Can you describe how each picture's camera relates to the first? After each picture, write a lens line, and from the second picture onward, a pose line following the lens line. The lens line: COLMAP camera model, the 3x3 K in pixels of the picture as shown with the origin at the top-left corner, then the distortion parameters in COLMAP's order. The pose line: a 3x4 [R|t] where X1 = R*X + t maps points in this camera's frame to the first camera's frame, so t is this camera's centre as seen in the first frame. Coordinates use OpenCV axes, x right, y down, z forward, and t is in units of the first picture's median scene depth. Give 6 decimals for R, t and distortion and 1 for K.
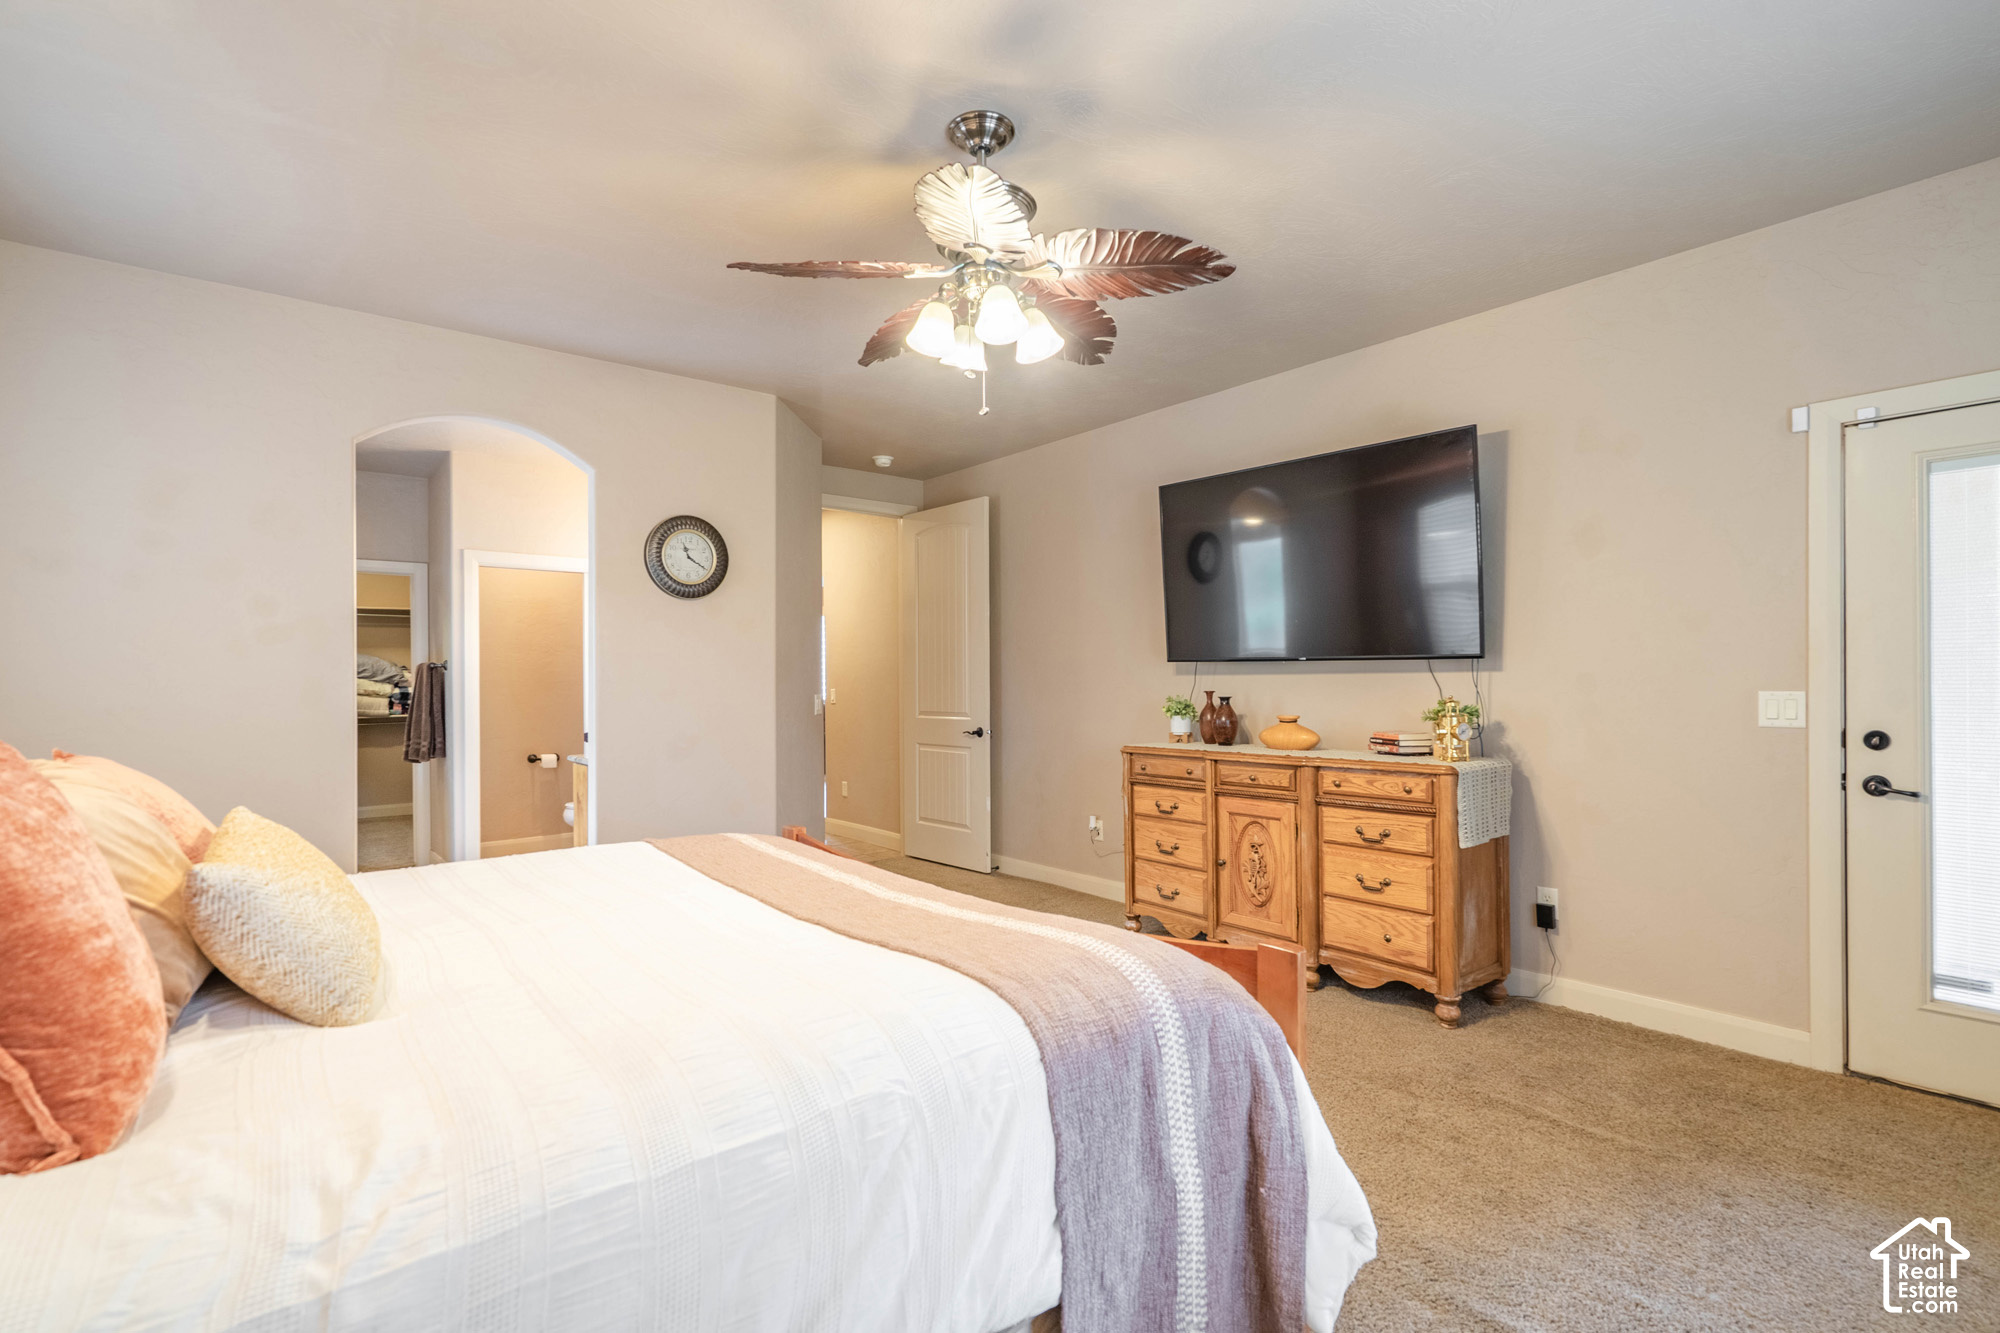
lens RADIAL K [[920.1, 0, 1057.3], [0, 920.1, 676.7], [0, 0, 1]] dist [-0.000800, 0.000894]
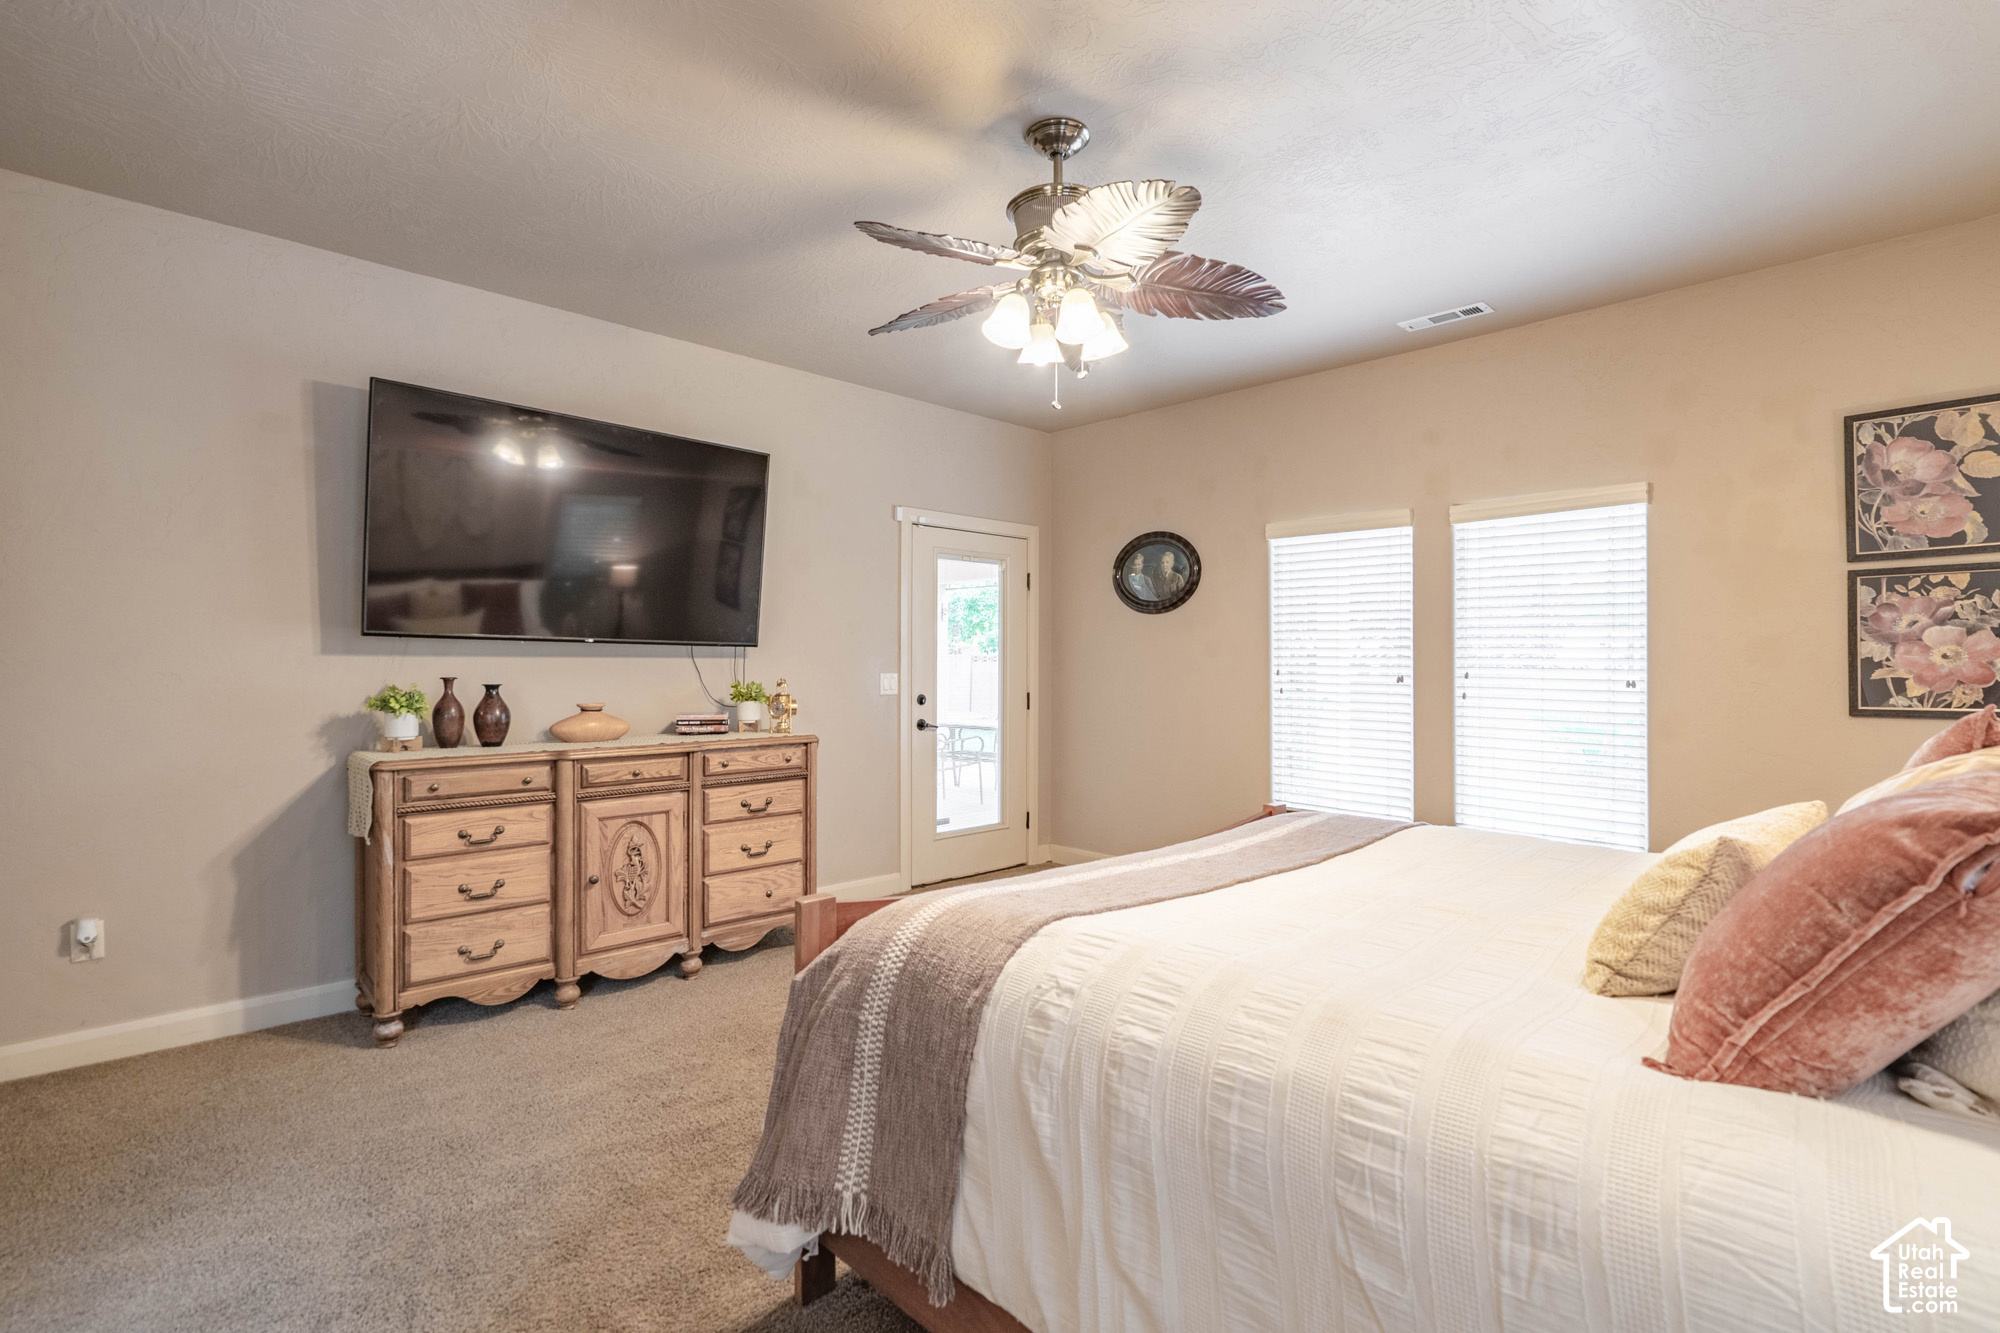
lens RADIAL K [[885.9, 0, 997.7], [0, 885.9, 655.9], [0, 0, 1]] dist [-0.010044, 0.000182]
pose [[-0.012433, 0.016607, 0.999785, -0.701877], [-0.008111, 0.999828, -0.016708, 0.008110], [-0.999890, -0.008317, -0.012296, 0.701619]]
